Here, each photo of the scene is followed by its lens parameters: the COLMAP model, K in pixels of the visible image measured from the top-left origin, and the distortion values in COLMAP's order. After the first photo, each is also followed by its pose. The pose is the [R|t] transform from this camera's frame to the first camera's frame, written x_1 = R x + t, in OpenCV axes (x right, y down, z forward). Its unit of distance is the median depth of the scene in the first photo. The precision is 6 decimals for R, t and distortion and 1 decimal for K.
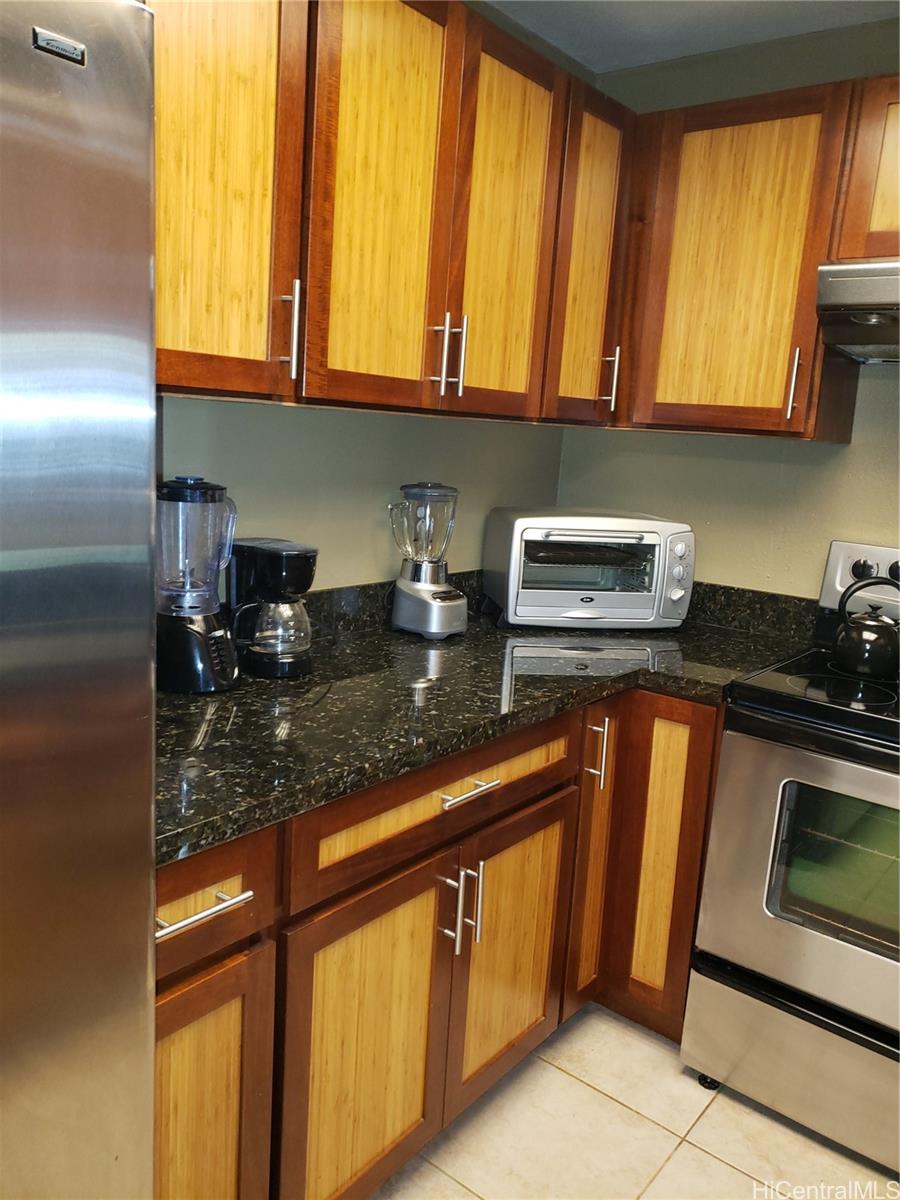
lens RADIAL K [[947.4, 0, 437.3], [0, 947.4, 600.7], [0, 0, 1]] dist [0.039076, -0.030694]
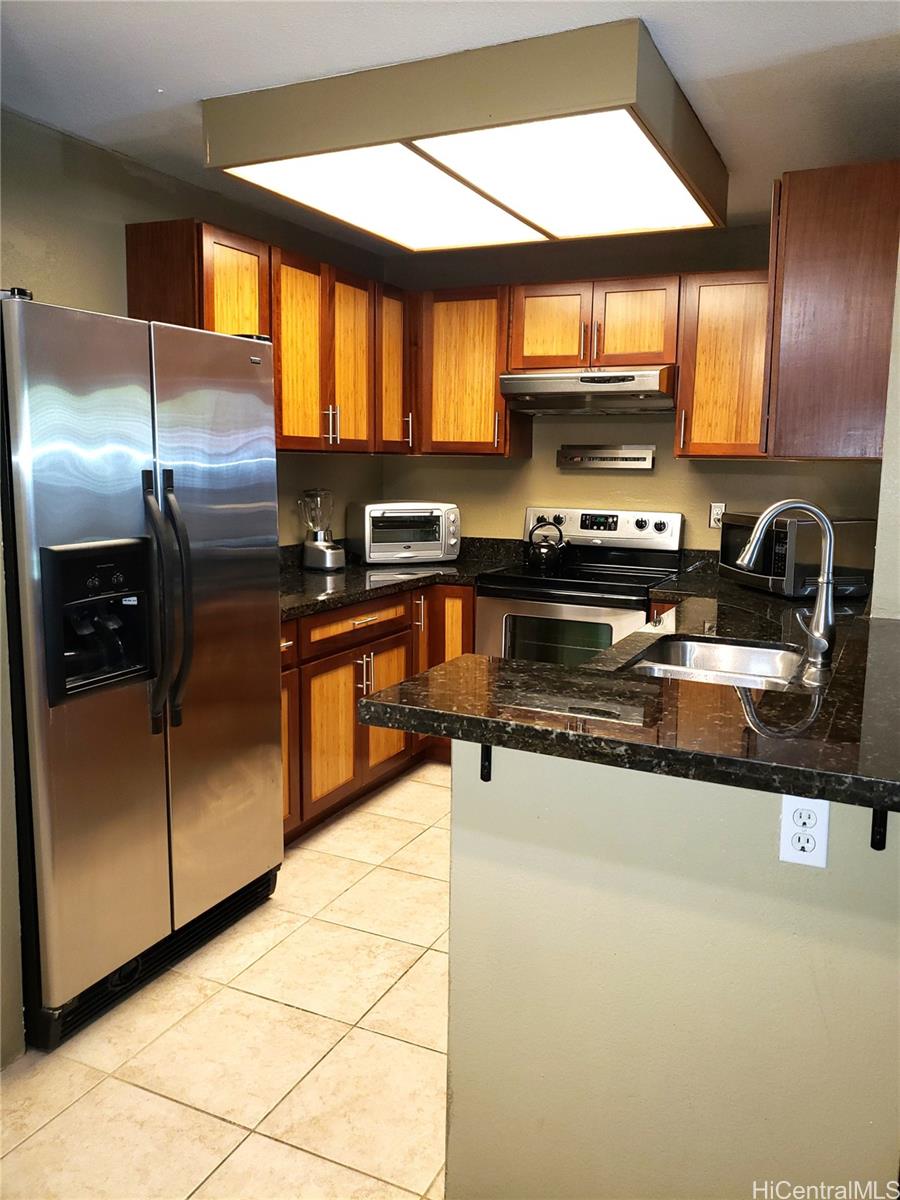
lens RADIAL K [[947.4, 0, 455.5], [0, 947.4, 604.2], [0, 0, 1]] dist [0.039076, -0.030694]
pose [[0.972105, -0.084177, 0.218921, -0.179522], [0.089304, 0.995911, -0.013615, 0.156551], [-0.216880, 0.032786, 0.975648, -0.905225]]
